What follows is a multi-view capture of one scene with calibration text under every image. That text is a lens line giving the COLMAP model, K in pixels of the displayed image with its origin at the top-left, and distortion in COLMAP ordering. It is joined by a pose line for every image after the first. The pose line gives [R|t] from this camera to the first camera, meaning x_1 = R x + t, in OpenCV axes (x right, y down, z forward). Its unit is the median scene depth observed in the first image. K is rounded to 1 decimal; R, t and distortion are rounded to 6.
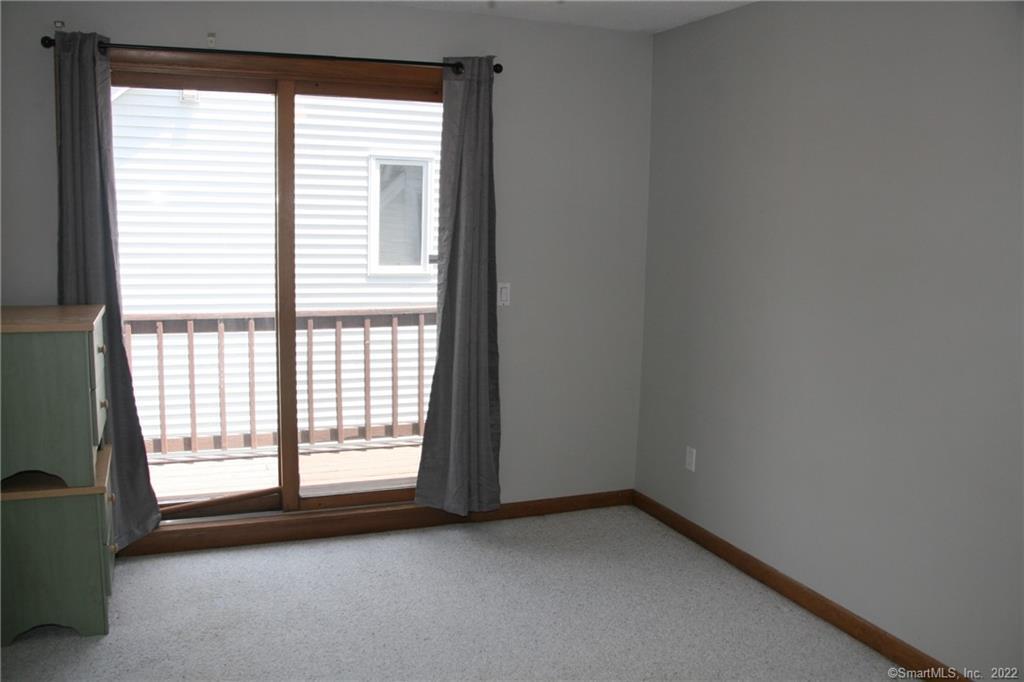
lens RADIAL K [[840.3, 0, 524.2], [0, 840.3, 342.8], [0, 0, 1]] dist [-0.169627, 0.111148]
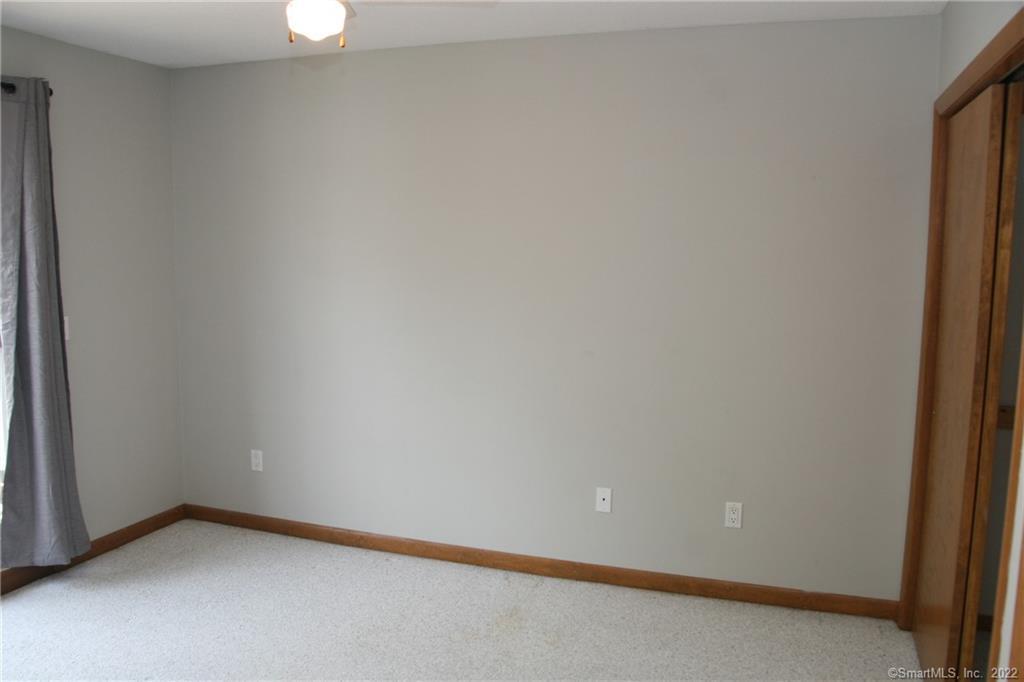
lens RADIAL K [[840.3, 0, 524.2], [0, 840.3, 342.8], [0, 0, 1]] dist [-0.169627, 0.111148]
pose [[0.670893, -0.103120, 0.734350, -0.365117], [0.102279, 0.993687, 0.046096, -0.031407], [-0.734467, 0.044183, 0.677204, -0.007215]]
